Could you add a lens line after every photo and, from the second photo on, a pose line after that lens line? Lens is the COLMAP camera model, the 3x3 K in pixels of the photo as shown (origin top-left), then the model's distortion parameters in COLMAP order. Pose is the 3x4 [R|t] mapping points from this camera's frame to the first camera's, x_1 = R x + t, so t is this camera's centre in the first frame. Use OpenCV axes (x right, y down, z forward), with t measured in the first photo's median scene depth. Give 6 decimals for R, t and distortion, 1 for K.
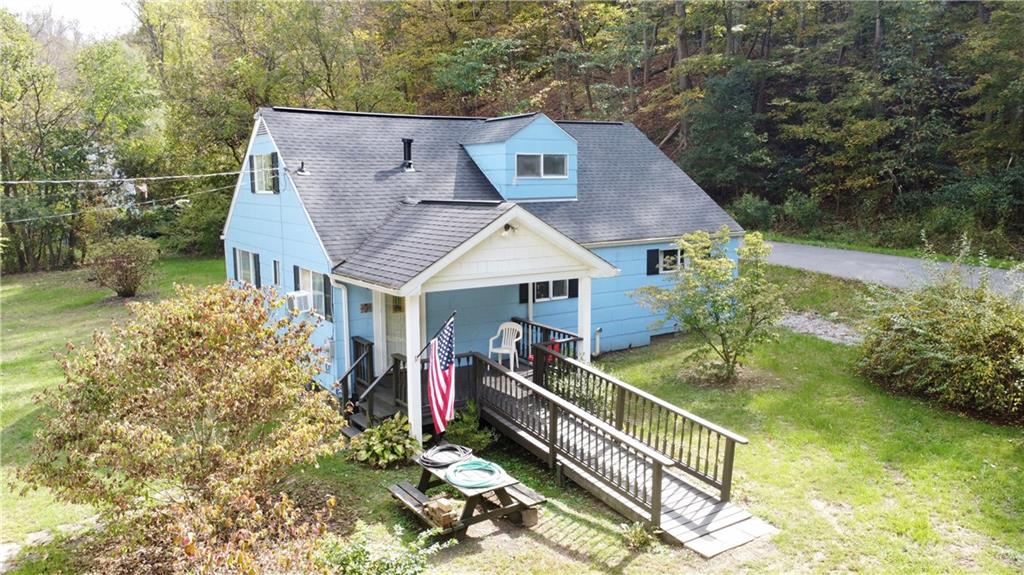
lens RADIAL K [[769.0, 0, 514.2], [0, 769.0, 285.4], [0, 0, 1]] dist [-0.001272, 0.003459]
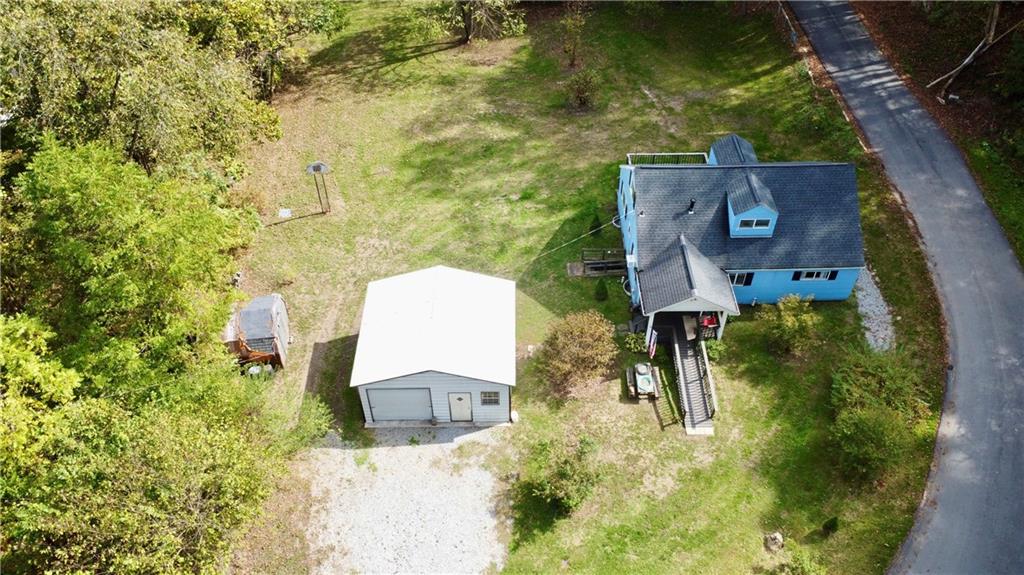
lens RADIAL K [[769.0, 0, 512.5], [0, 769.0, 288.7], [0, 0, 1]] dist [-0.001272, 0.003459]
pose [[0.839773, 0.383915, -0.383916, 0.353824], [-0.074653, 0.782039, 0.618742, -1.259995], [0.537781, -0.490943, 0.685395, -0.875411]]
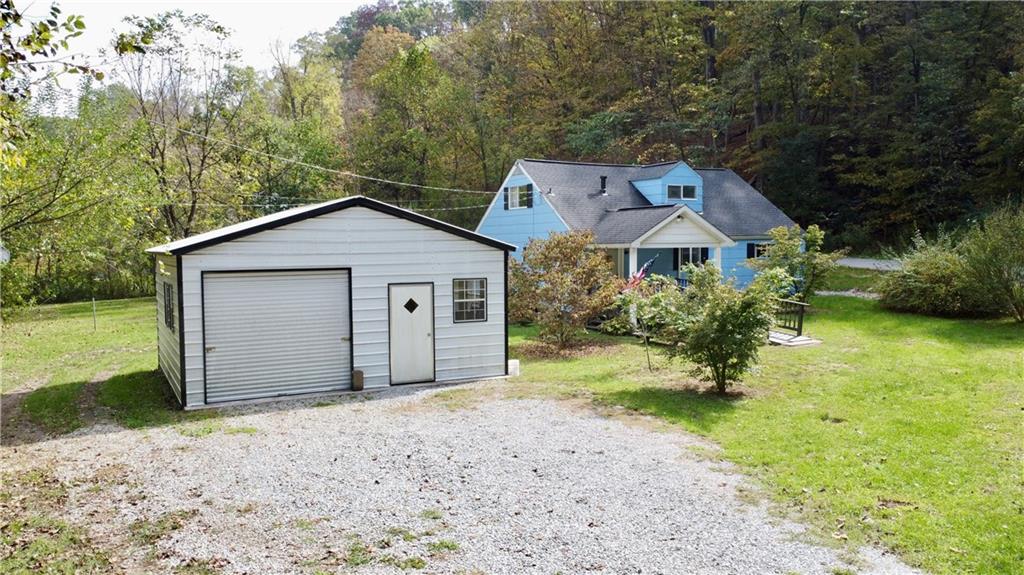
lens RADIAL K [[769.0, 0, 512.1], [0, 769.0, 283.9], [0, 0, 1]] dist [-0.001272, 0.003459]
pose [[0.996314, 0.004116, -0.085686, -0.185057], [-0.011181, 0.996558, -0.082143, 0.180108], [0.085053, 0.082798, 0.992930, -0.655387]]
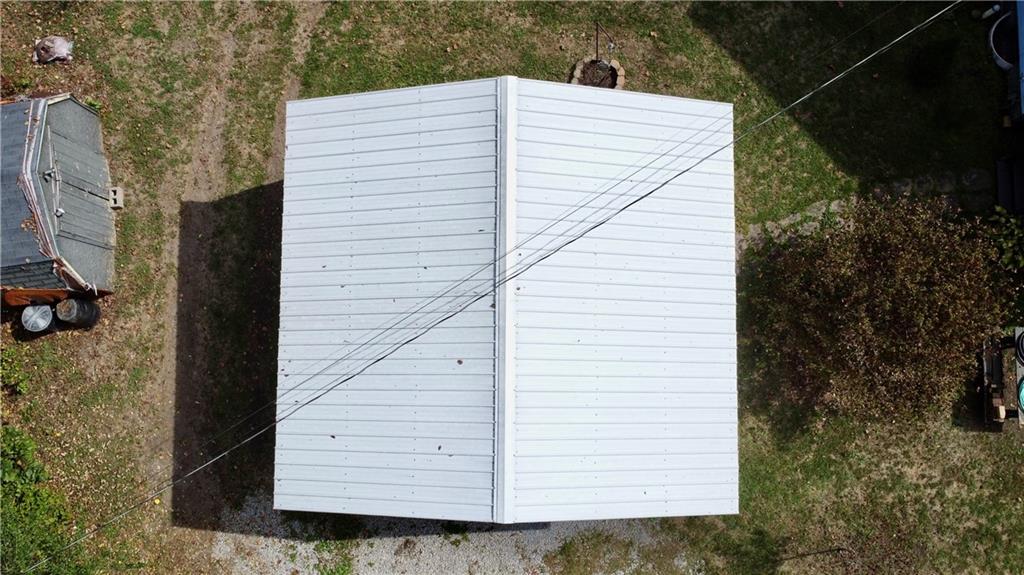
lens RADIAL K [[769.0, 0, 514.1], [0, 769.0, 289.5], [0, 0, 1]] dist [-0.001272, 0.003459]
pose [[0.833240, 0.550995, -0.045994, -0.489851], [-0.074296, 0.194008, 0.978182, -0.602648], [0.547897, -0.811644, 0.202592, 0.191692]]
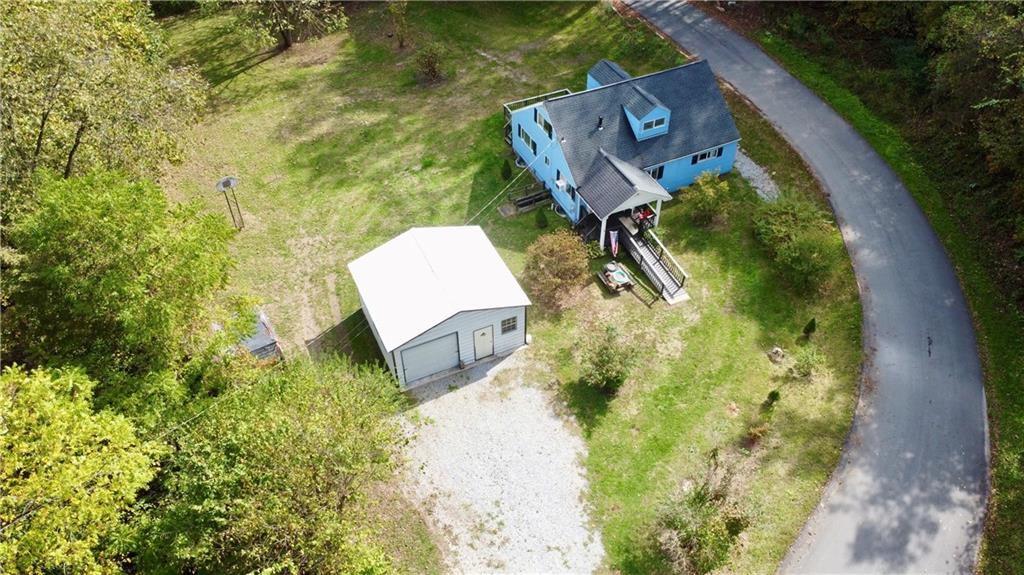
lens RADIAL K [[769.0, 0, 517.1], [0, 769.0, 286.0], [0, 0, 1]] dist [-0.001272, 0.003459]
pose [[0.989918, 0.101274, -0.099029, -0.100579], [-0.023499, 0.806873, 0.590257, -1.170720], [0.139681, -0.581979, 0.801118, -1.319903]]
